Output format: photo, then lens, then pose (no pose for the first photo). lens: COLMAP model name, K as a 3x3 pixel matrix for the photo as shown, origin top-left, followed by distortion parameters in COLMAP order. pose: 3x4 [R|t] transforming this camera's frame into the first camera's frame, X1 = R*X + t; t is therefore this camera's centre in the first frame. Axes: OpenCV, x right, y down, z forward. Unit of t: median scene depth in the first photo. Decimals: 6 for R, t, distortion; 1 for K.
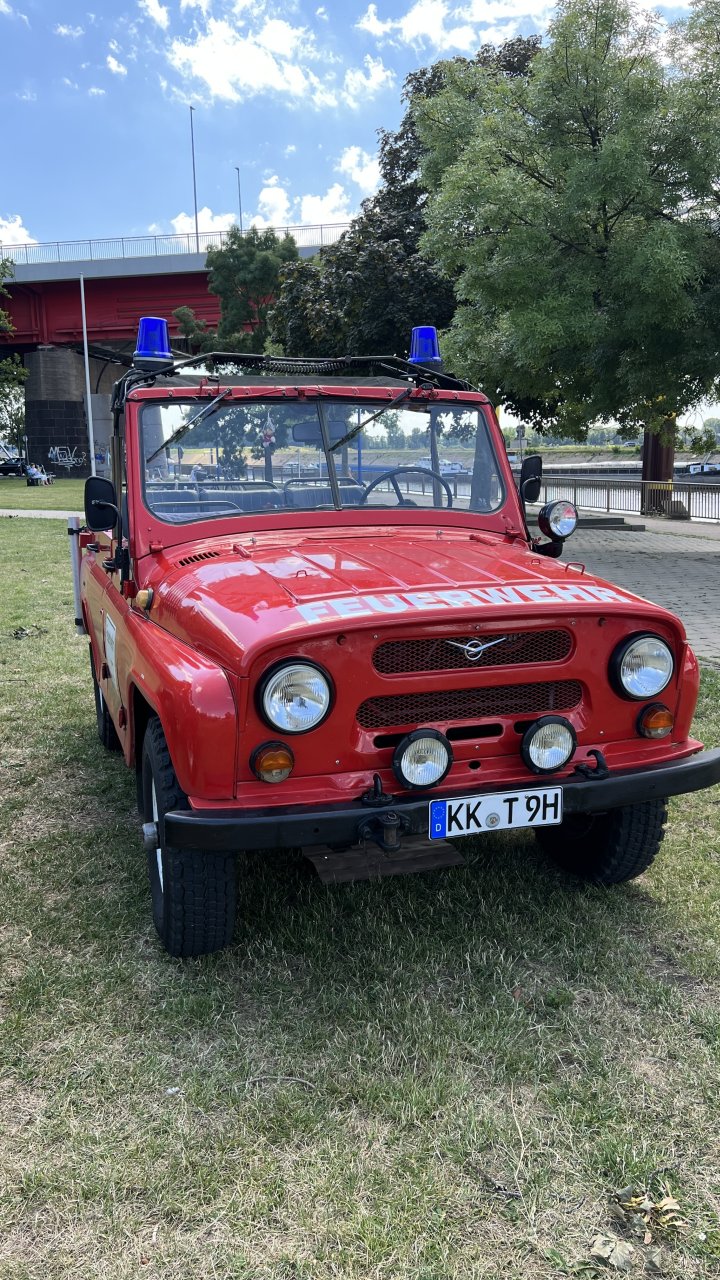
lens RADIAL K [[971.3, 0, 360.0], [0, 971.3, 640.0], [0, 0, 1]] dist [0.008385, -0.004486]
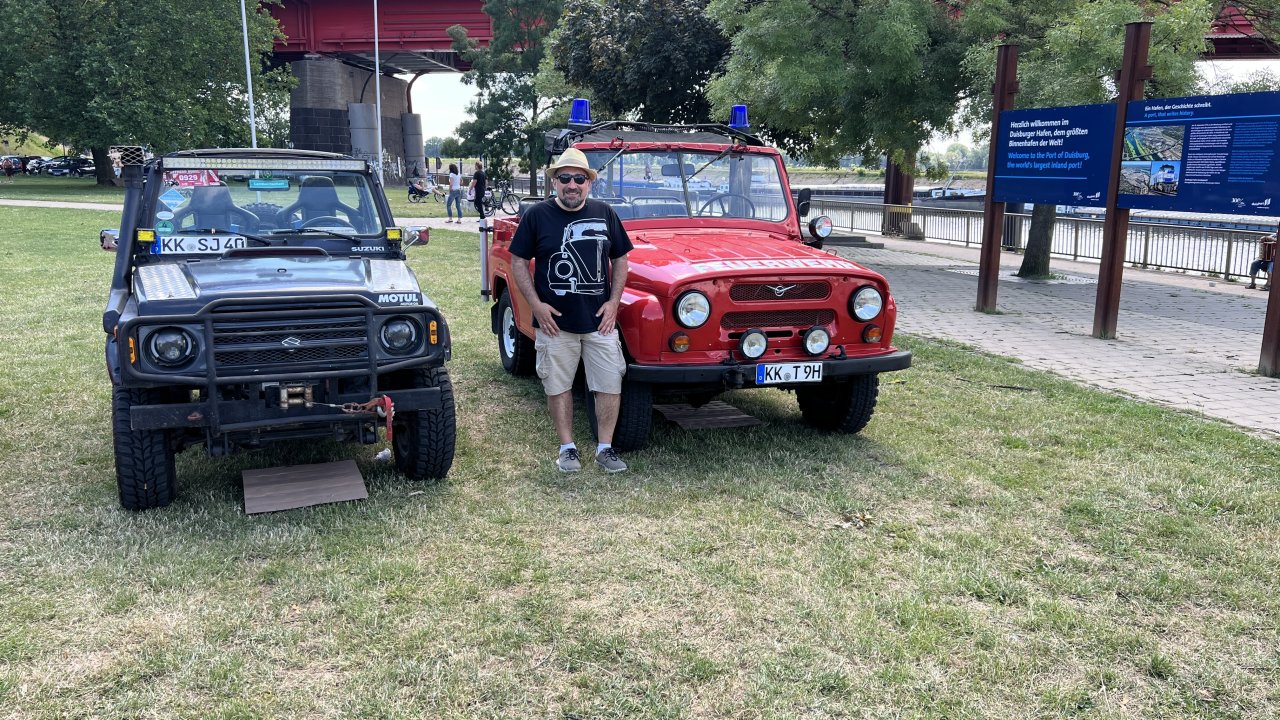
lens RADIAL K [[971.3, 0, 640.0], [0, 971.3, 360.0], [0, 0, 1]] dist [0.008385, -0.004486]
pose [[0.999011, 0.023066, 0.038001, -0.122234], [-0.023267, 0.999717, 0.004859, 0.076938], [-0.037879, -0.005738, 0.999266, -0.491160]]
